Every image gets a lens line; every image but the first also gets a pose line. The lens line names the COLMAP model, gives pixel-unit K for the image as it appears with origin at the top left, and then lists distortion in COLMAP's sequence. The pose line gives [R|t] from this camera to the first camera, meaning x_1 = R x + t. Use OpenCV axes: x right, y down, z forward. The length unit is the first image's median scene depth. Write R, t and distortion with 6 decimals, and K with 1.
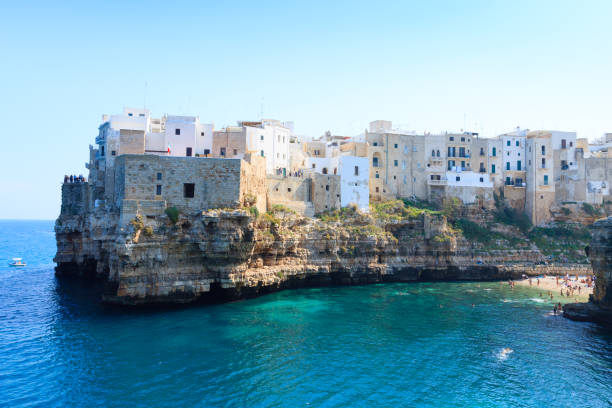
lens RADIAL K [[484.6, 0, 305.3], [0, 484.6, 204.9], [0, 0, 1]] dist [0.004454, 0.003139]
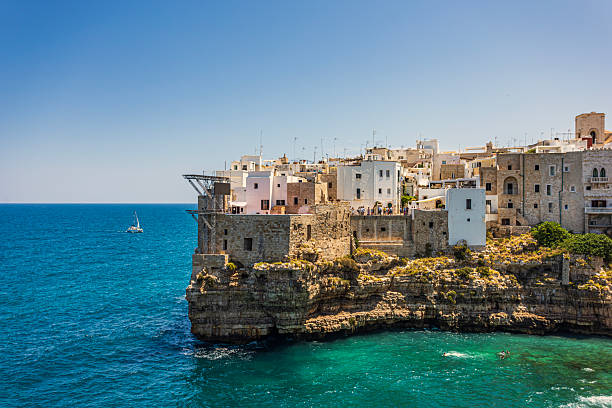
lens RADIAL K [[526.8, 0, 298.9], [0, 526.8, 204.7], [0, 0, 1]] dist [0.008252, 0.007991]
pose [[0.847243, -0.011080, -0.531089, 0.372617], [0.030061, 0.999180, 0.027110, -0.110454], [0.530354, -0.038934, 0.846882, 0.018495]]
